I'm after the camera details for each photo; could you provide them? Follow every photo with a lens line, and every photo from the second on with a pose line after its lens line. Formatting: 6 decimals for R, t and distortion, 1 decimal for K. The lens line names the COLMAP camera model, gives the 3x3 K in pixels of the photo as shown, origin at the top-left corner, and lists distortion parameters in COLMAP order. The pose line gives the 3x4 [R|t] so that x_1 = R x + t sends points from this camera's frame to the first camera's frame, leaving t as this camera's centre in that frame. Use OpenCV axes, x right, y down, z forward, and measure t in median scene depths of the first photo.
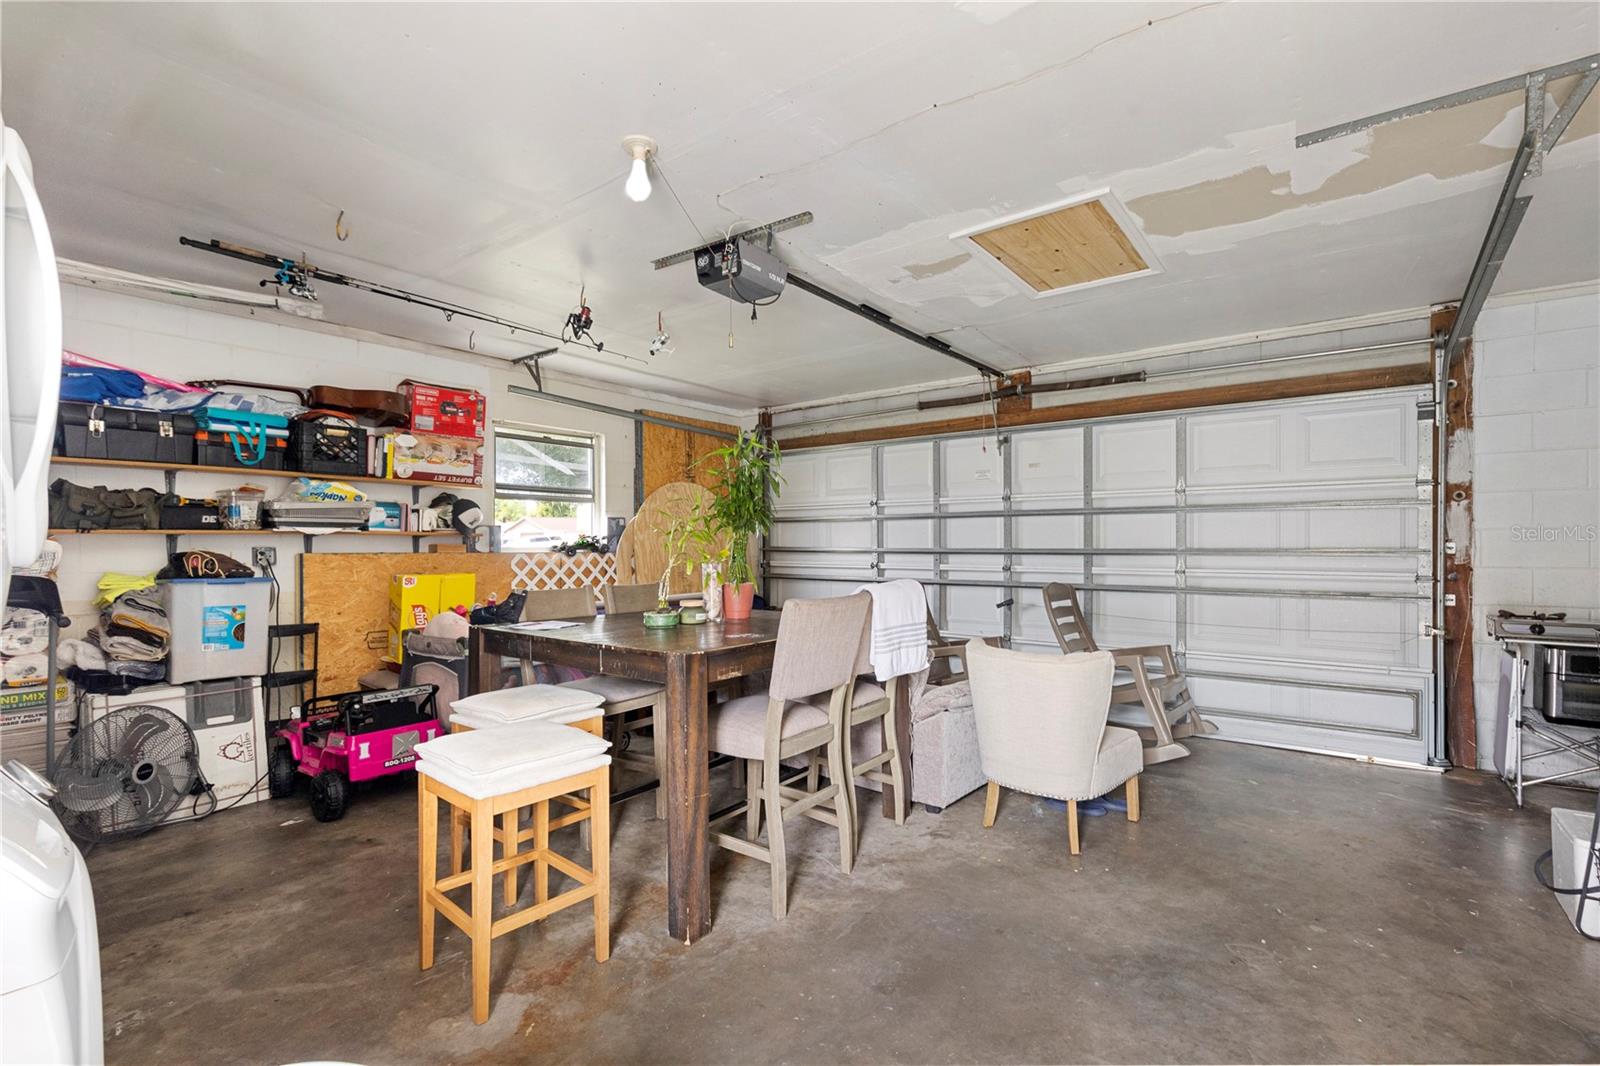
lens RADIAL K [[722.8, 0, 811.1], [0, 722.8, 540.9], [0, 0, 1]] dist [0.010024, -0.001020]
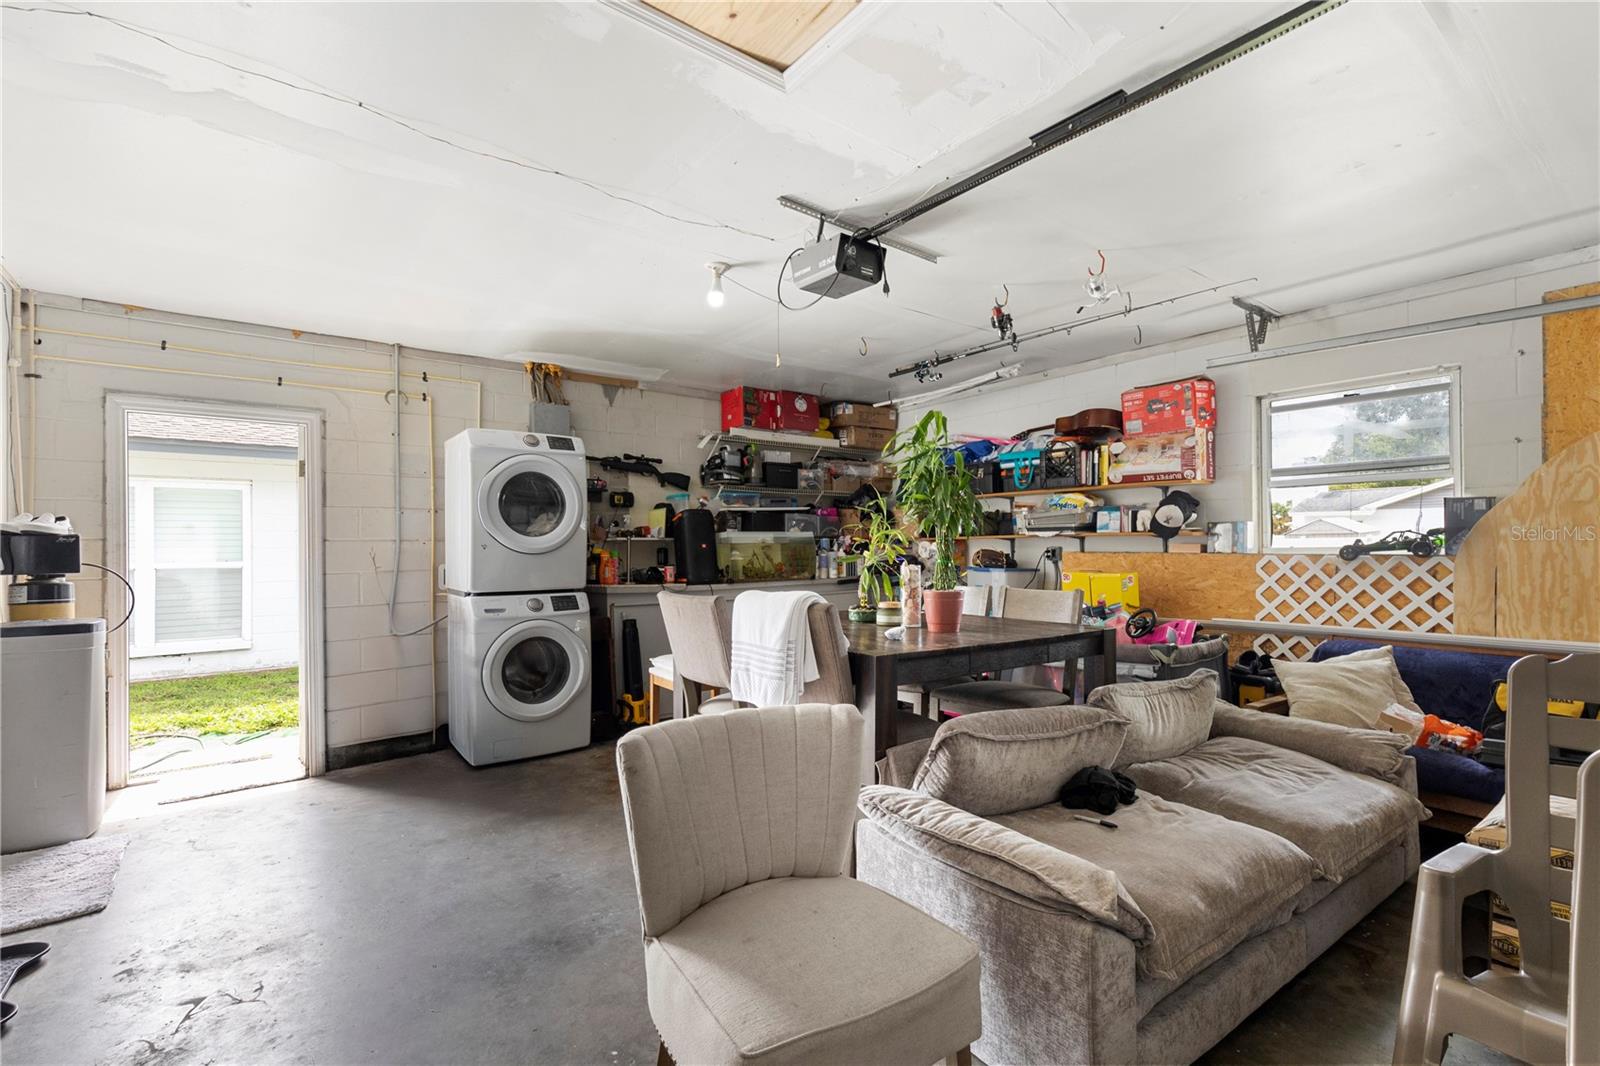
lens RADIAL K [[722.8, 0, 810.5], [0, 722.8, 545.4], [0, 0, 1]] dist [0.010024, -0.001020]
pose [[-0.262975, -0.005907, -0.964785, 0.575532], [0.003330, 0.999970, -0.007030, 0.012234], [0.964797, -0.005062, -0.262947, 0.806679]]
